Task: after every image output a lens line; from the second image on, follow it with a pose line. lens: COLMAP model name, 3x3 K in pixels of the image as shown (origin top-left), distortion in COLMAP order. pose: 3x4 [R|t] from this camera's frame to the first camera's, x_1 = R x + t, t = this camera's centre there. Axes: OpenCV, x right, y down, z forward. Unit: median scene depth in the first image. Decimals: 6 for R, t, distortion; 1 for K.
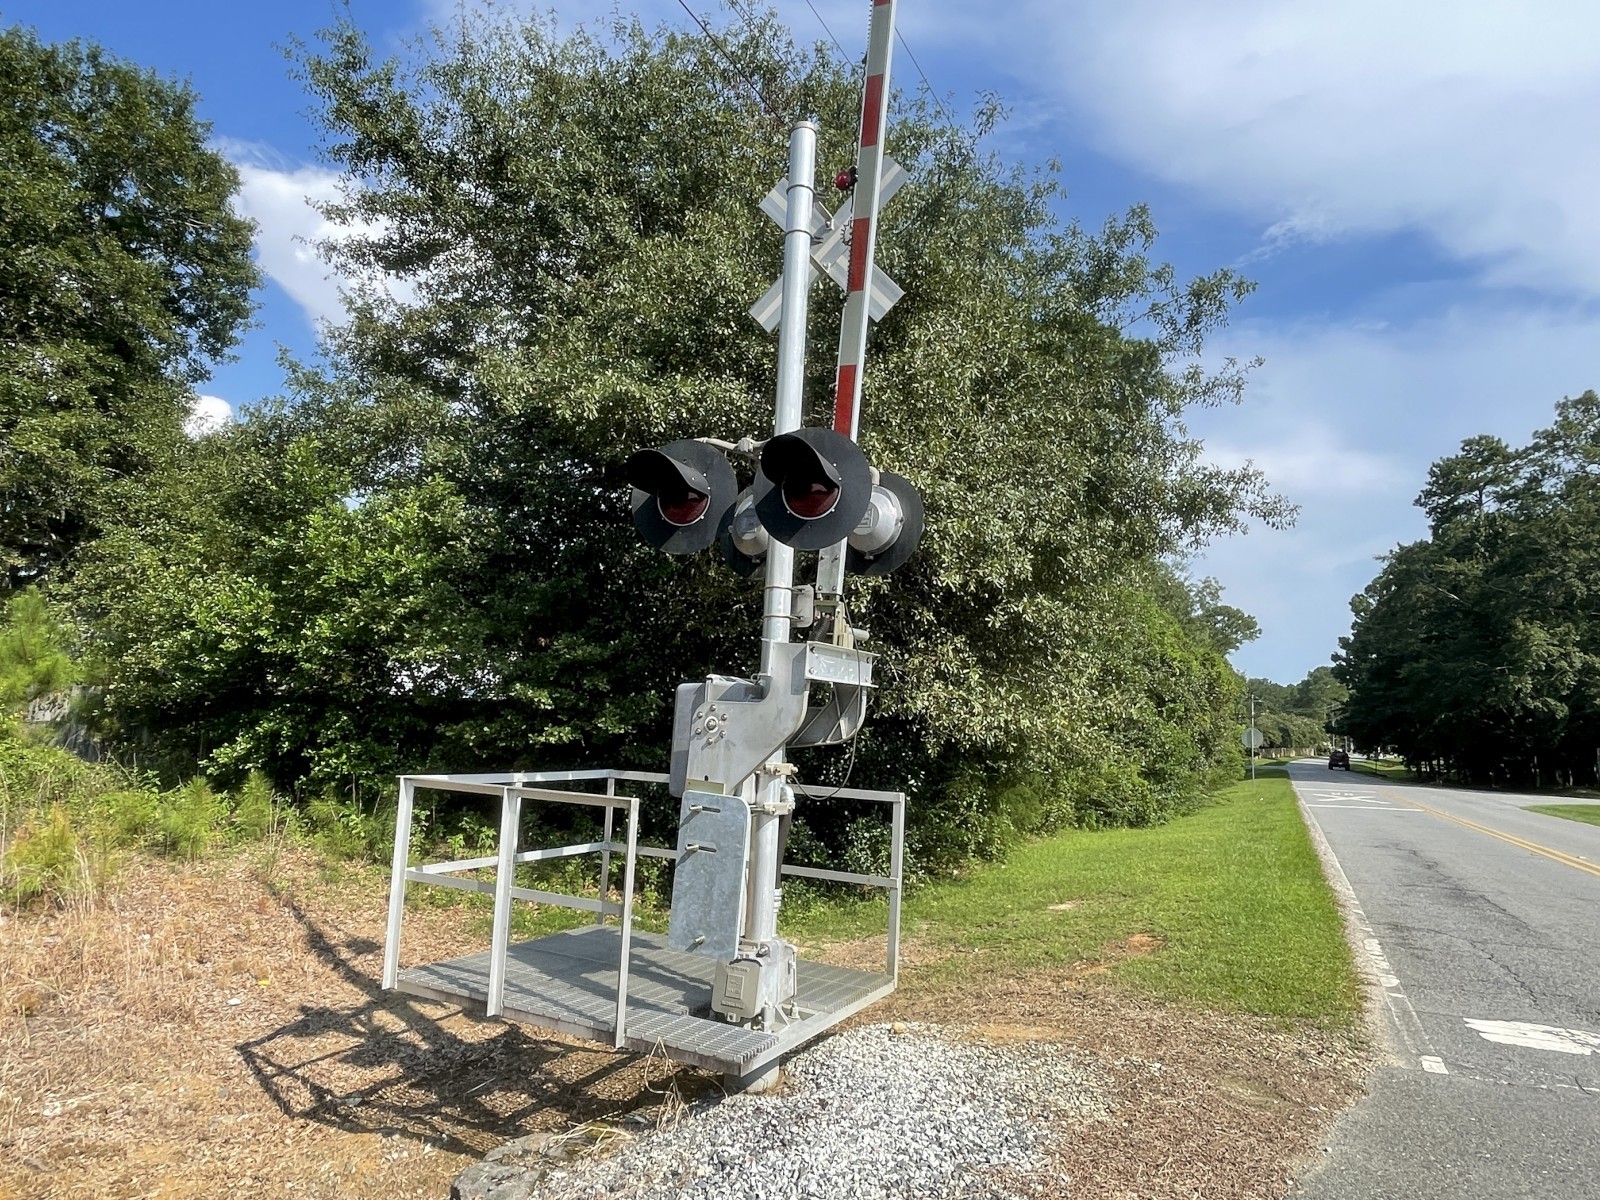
lens RADIAL K [[956.1, 0, 808.2], [0, 956.1, 604.1], [0, 0, 1]] dist [-0.015075, -0.000311]
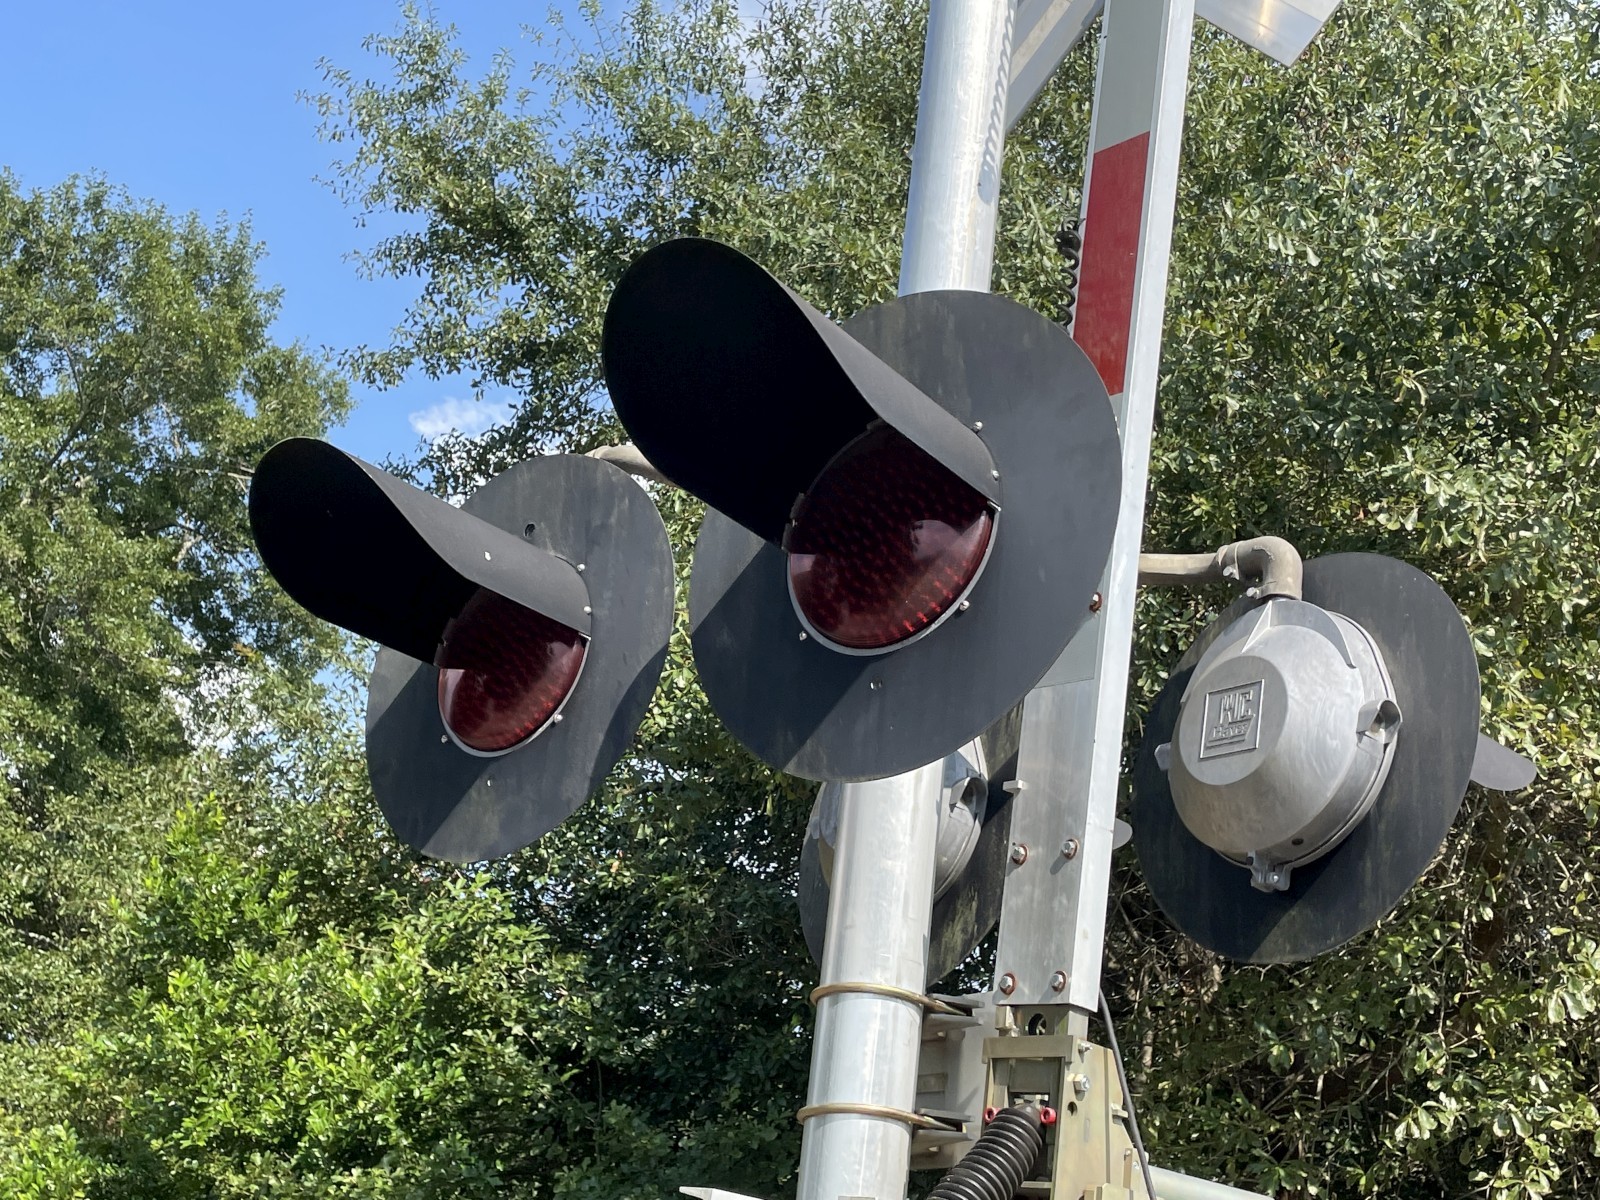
lens RADIAL K [[2061.4, 0, 800.0], [0, 2061.4, 600.0], [0, 0, 1]] dist [0.015063, -0.003519]
pose [[0.939487, -0.085609, -0.331715, 0.070873], [-0.018571, 0.954123, -0.298838, 0.022919], [0.342081, 0.286914, 0.894797, 0.251878]]
